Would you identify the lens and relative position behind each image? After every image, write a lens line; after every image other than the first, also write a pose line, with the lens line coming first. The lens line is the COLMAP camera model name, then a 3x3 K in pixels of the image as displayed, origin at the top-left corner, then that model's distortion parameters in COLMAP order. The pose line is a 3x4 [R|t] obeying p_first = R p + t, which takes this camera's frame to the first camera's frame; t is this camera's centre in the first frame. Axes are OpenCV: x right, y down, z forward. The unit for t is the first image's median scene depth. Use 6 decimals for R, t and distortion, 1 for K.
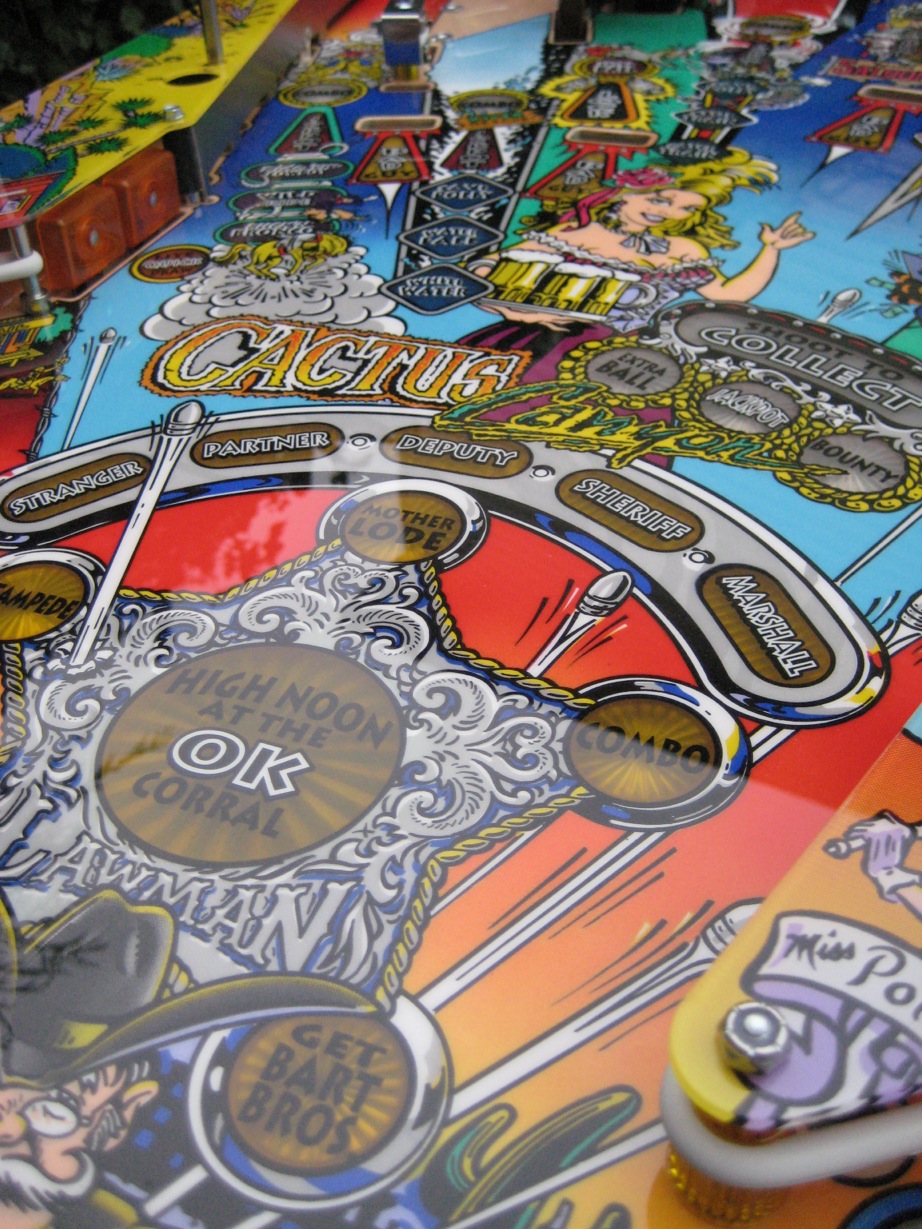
lens RADIAL K [[1281.9, 0, 451.0], [0, 1281.9, 597.1], [0, 0, 1]] dist [-0.158942, 0.196042]
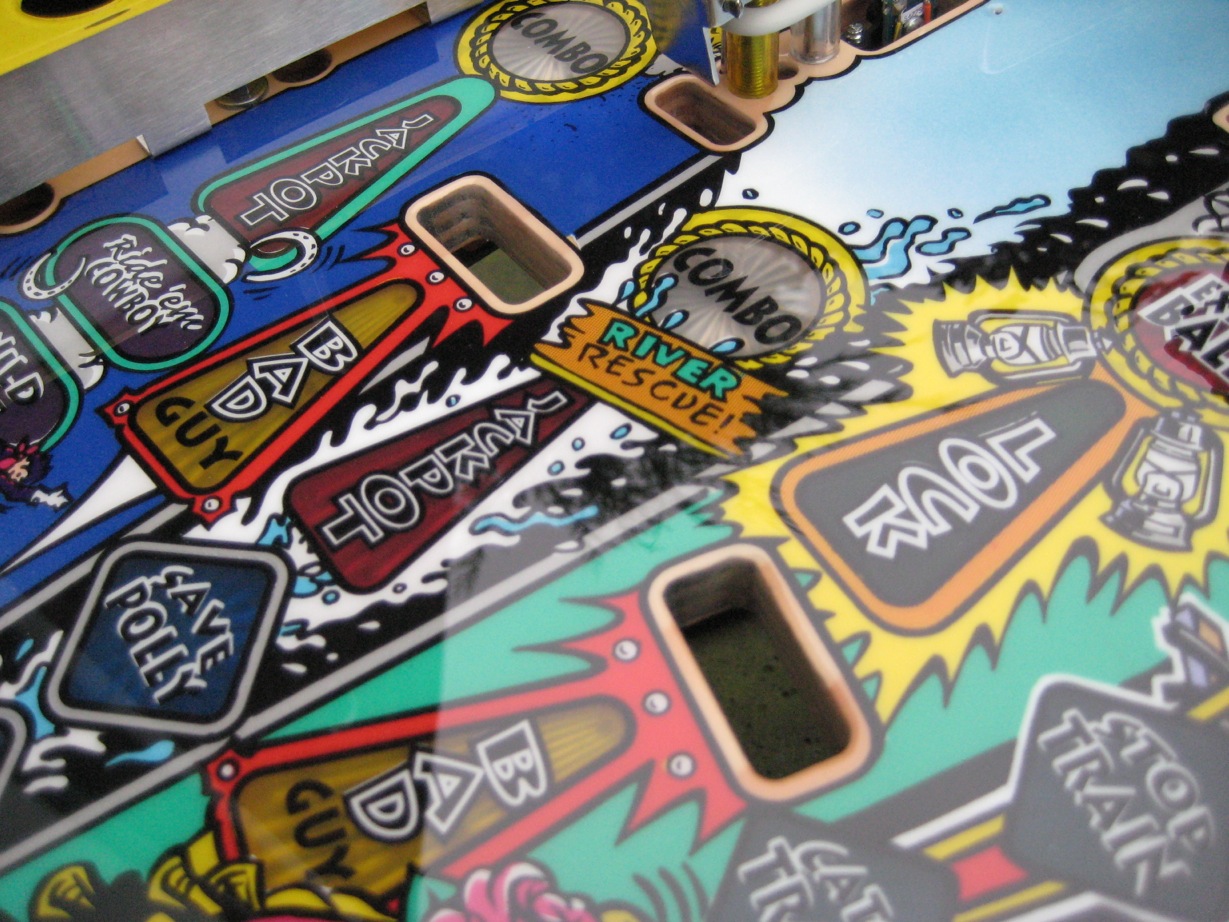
lens RADIAL K [[1281.9, 0, 597.8], [0, 1281.9, 480.0], [0, 0, 1]] dist [-0.158942, 0.196042]
pose [[0.679721, 0.573186, -0.457643, 0.342724], [-0.422808, 0.816043, 0.394090, -0.799523], [0.599343, -0.074376, 0.797030, 1.133656]]
